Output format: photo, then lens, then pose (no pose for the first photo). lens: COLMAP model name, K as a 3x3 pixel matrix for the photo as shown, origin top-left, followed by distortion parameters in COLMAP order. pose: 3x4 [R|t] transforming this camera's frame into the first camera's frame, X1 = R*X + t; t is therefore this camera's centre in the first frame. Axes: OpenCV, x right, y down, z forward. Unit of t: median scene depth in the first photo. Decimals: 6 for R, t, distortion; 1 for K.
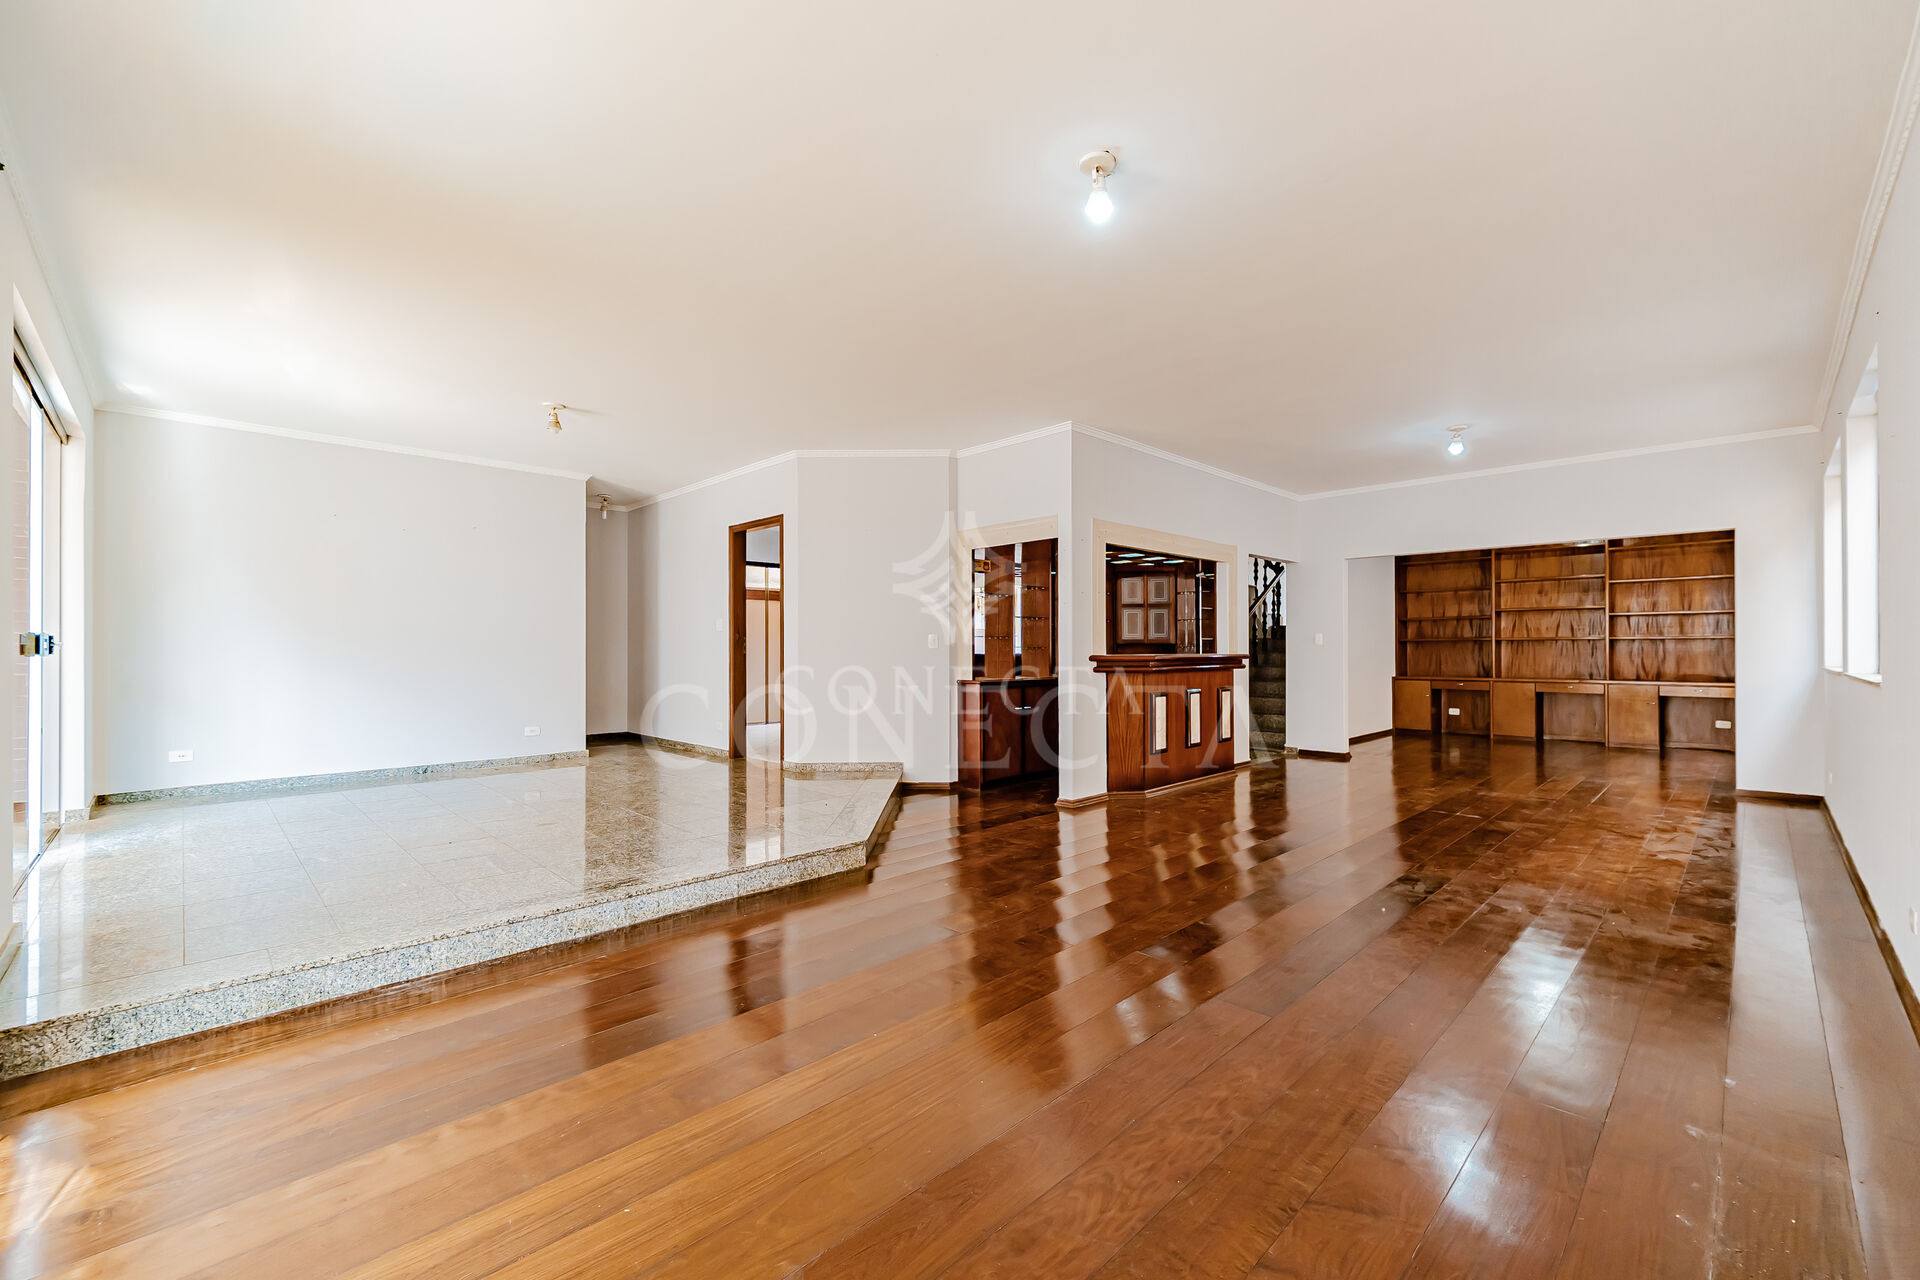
lens RADIAL K [[763.9, 0, 963.7], [0, 763.9, 648.0], [0, 0, 1]] dist [-0.002157, -0.000151]
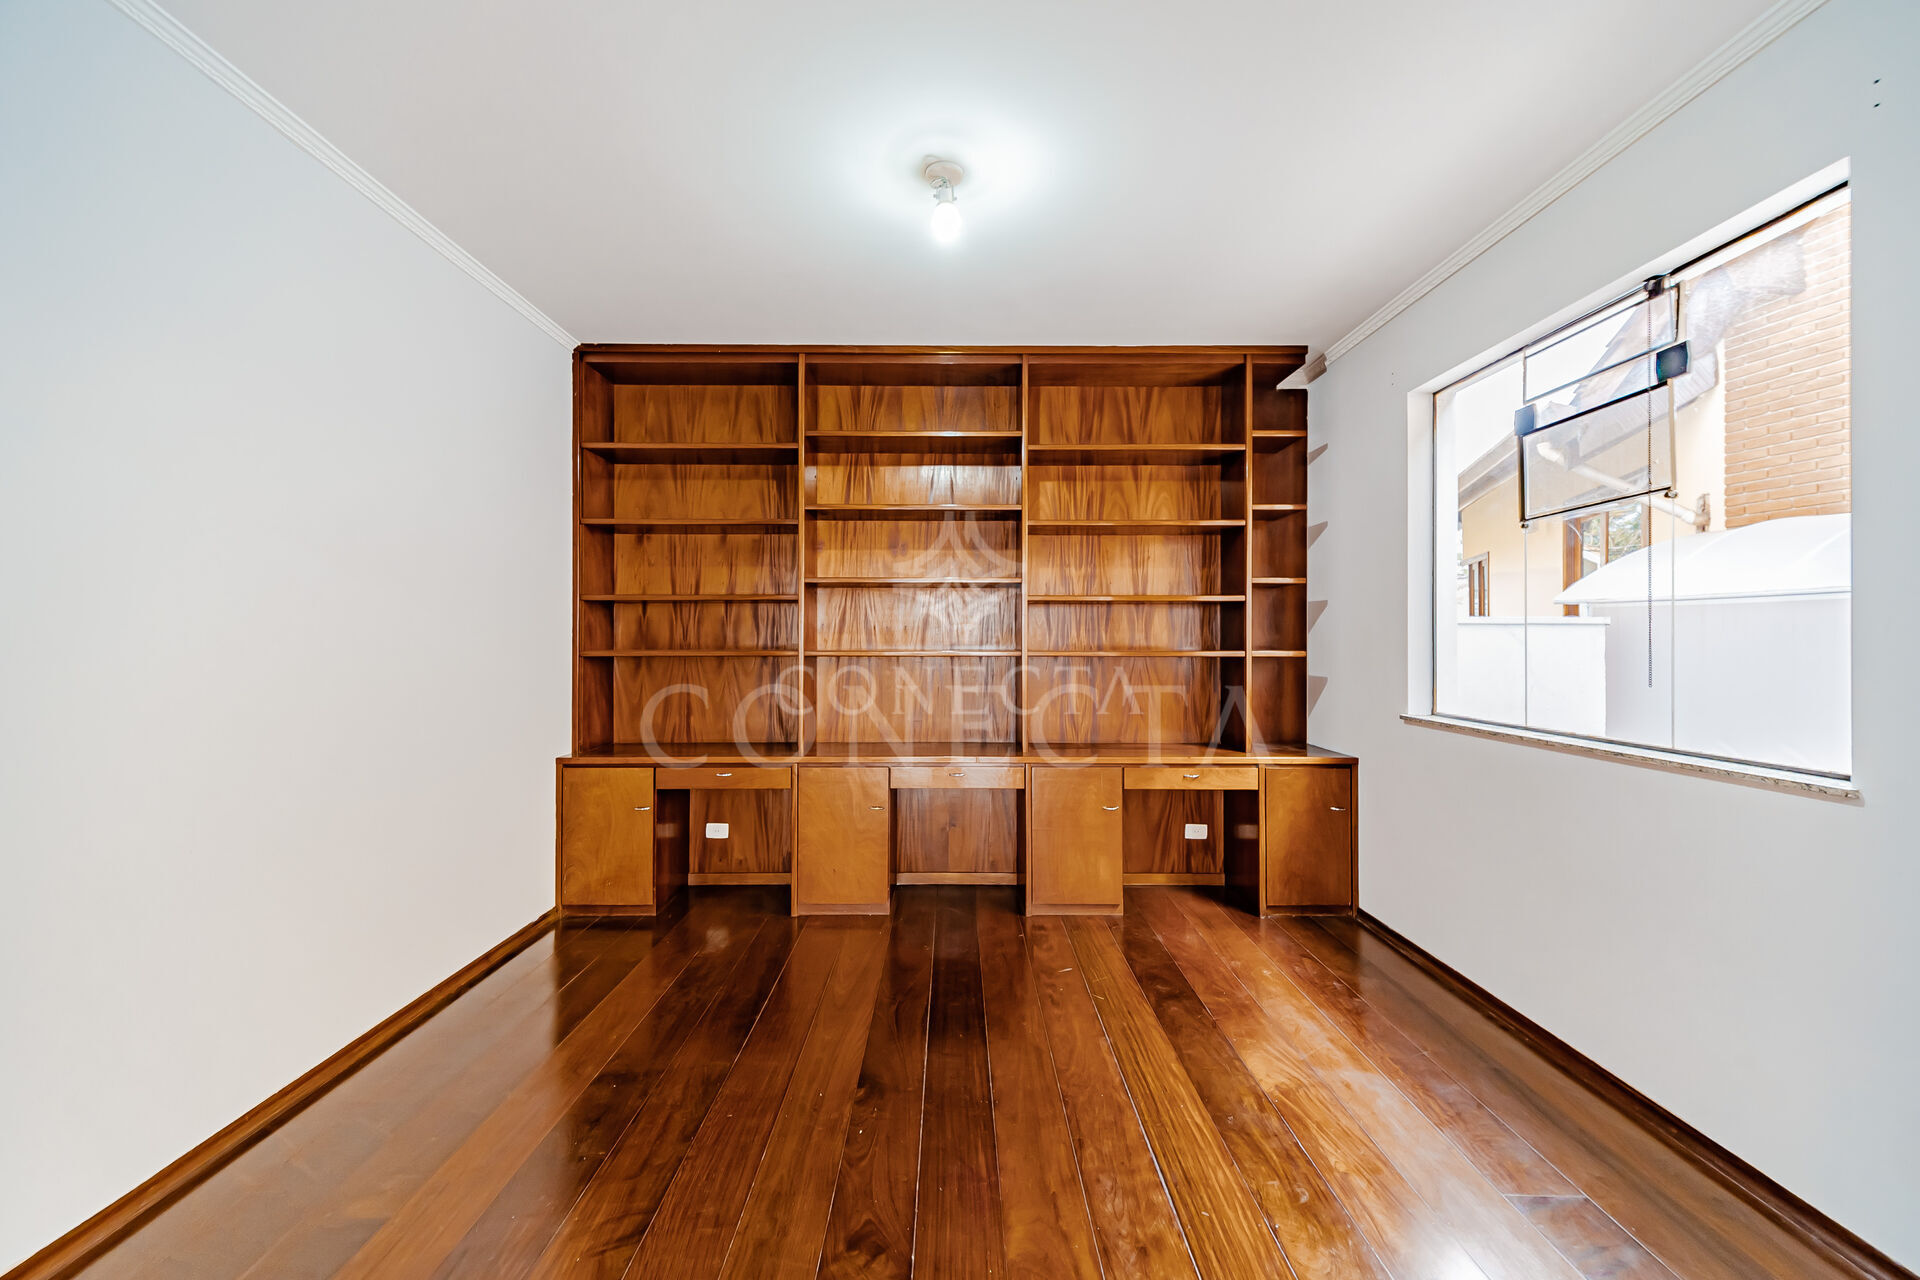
lens RADIAL K [[763.9, 0, 960.6], [0, 763.9, 646.7], [0, 0, 1]] dist [-0.002157, -0.000151]
pose [[0.684080, 0.007199, 0.729372, 0.444362], [-0.003435, 0.999972, -0.006647, -0.012225], [-0.729399, 0.002042, 0.684085, 0.643529]]
